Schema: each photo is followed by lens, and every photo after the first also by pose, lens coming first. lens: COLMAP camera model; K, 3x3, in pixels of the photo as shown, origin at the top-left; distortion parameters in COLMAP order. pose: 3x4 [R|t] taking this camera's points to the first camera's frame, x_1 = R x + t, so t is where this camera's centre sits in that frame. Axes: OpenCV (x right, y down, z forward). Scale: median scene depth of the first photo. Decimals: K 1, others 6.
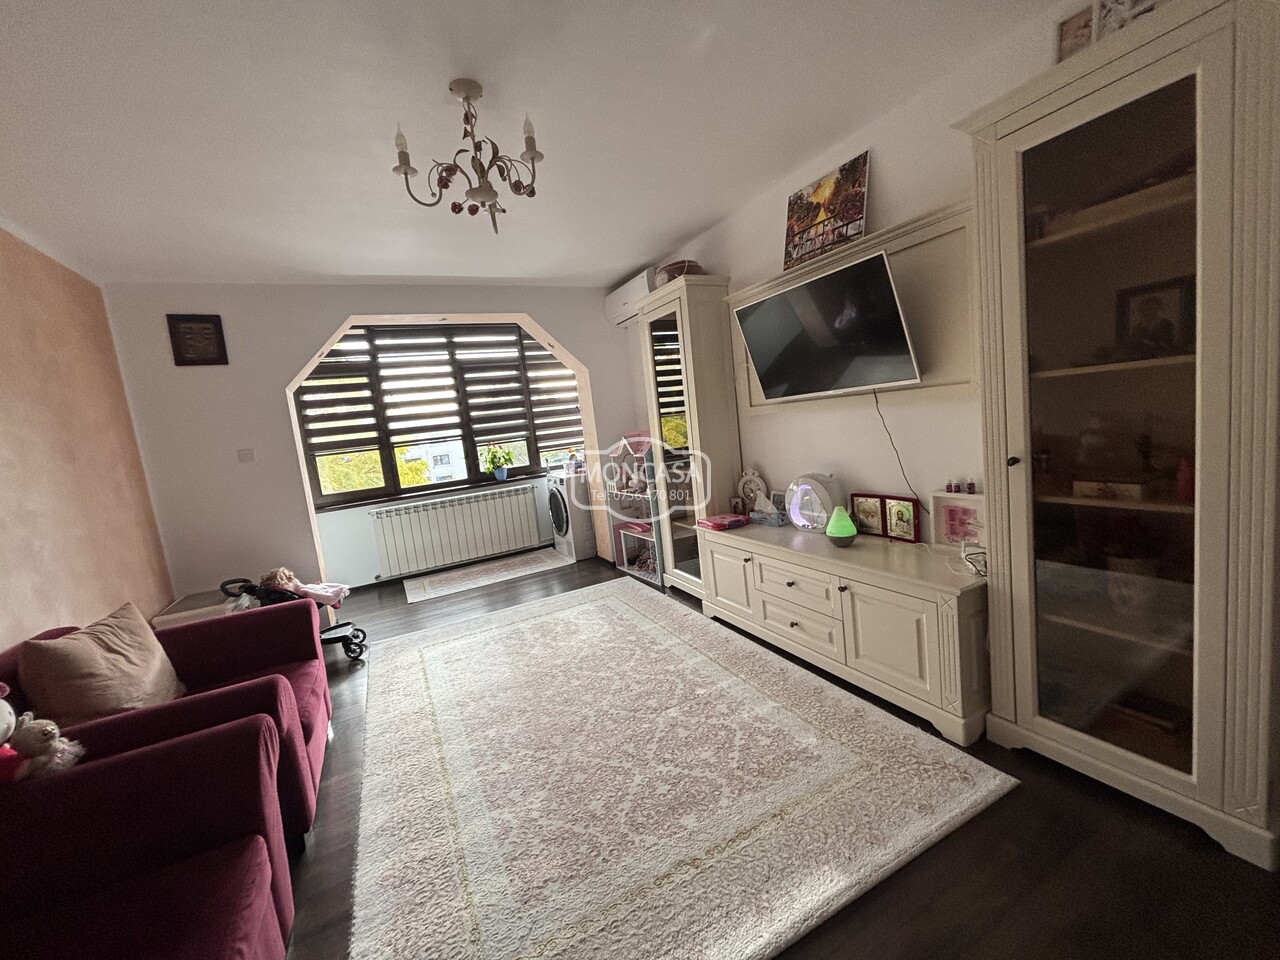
lens RADIAL K [[513.0, 0, 638.1], [0, 513.0, 477.3], [0, 0, 1]] dist [-0.003390, 0.001535]
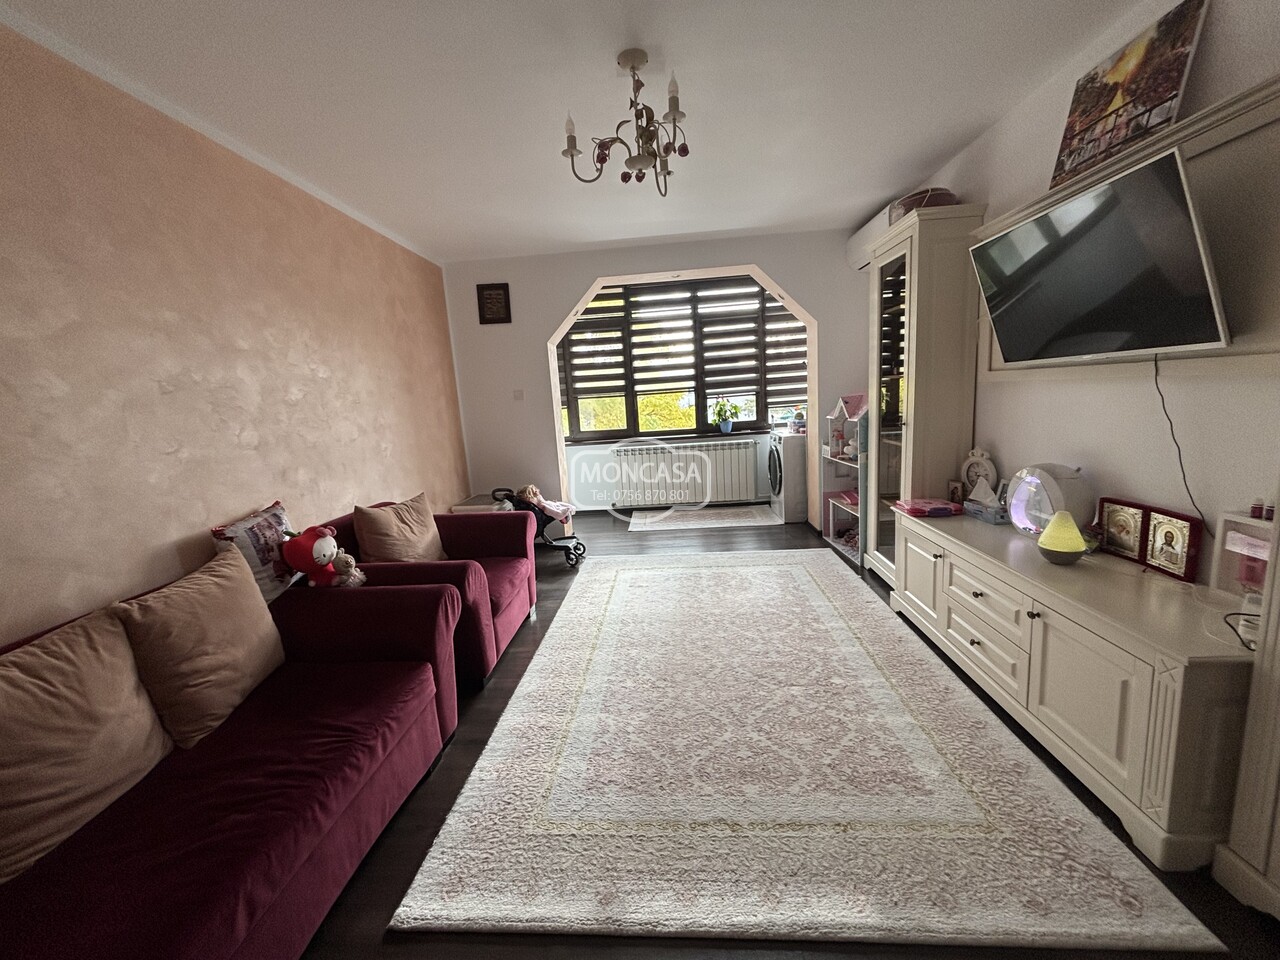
lens RADIAL K [[513.0, 0, 641.0], [0, 513.0, 477.0], [0, 0, 1]] dist [-0.003390, 0.001535]
pose [[0.861545, 0.137683, -0.488654, 0.218706], [-0.091231, 0.988842, 0.117767, -0.025514], [0.499416, -0.056881, 0.864493, 0.038206]]
